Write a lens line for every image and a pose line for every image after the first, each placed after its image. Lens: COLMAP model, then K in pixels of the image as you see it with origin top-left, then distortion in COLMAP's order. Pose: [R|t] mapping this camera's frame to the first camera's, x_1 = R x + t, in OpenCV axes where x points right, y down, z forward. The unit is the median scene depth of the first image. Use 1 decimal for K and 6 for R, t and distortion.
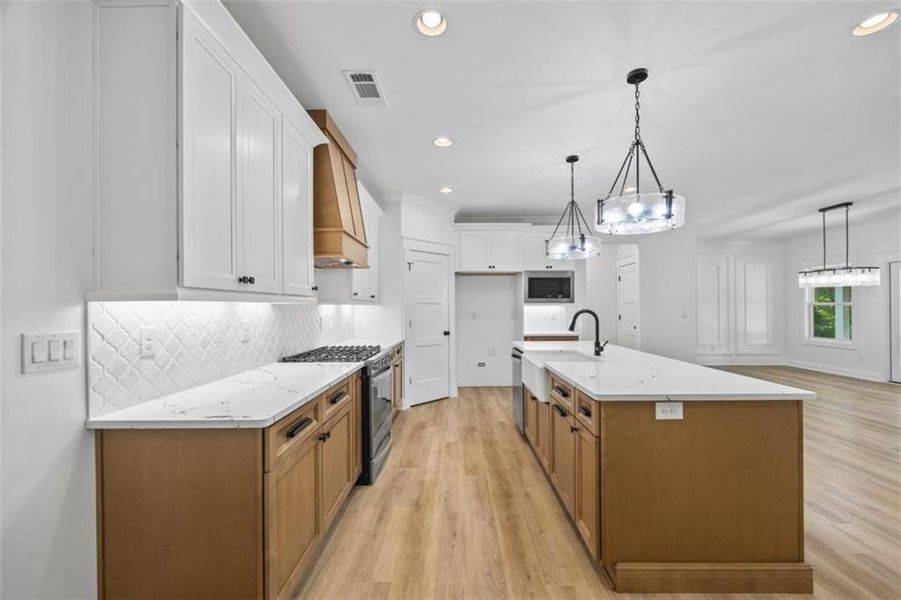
lens RADIAL K [[364.3, 0, 454.1], [0, 364.3, 306.0], [0, 0, 1]] dist [0.000817, 0.000267]
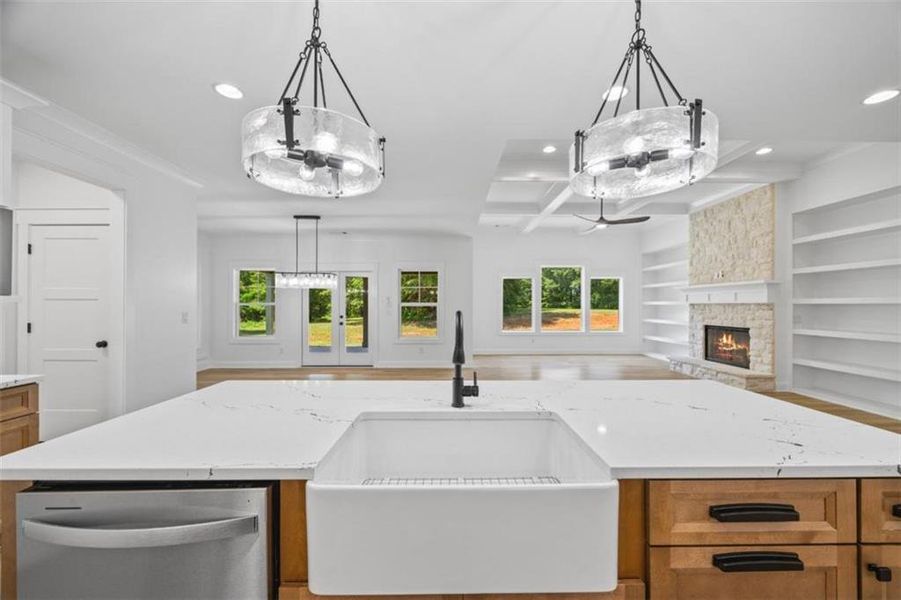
lens RADIAL K [[353.2, 0, 454.4], [0, 353.2, 307.8], [0, 0, 1]] dist [-0.001628, 0.000024]
pose [[-0.021927, 0.001026, 0.999759, -0.050428], [-0.005668, 0.999983, -0.001151, 0.006268], [-0.999744, -0.005692, -0.021921, 1.250941]]
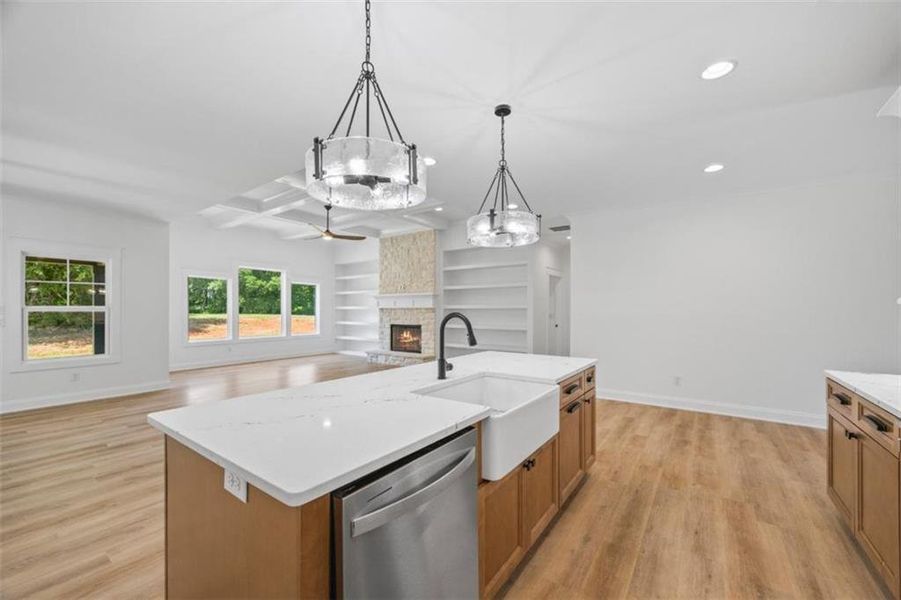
lens RADIAL K [[353.2, 0, 454.4], [0, 353.2, 307.8], [0, 0, 1]] dist [-0.001628, 0.000024]
pose [[-0.814403, 0.012216, 0.580171, -0.019052], [0.004512, 0.999881, -0.014721, 0.008949], [-0.580282, -0.009371, -0.814362, 1.535798]]
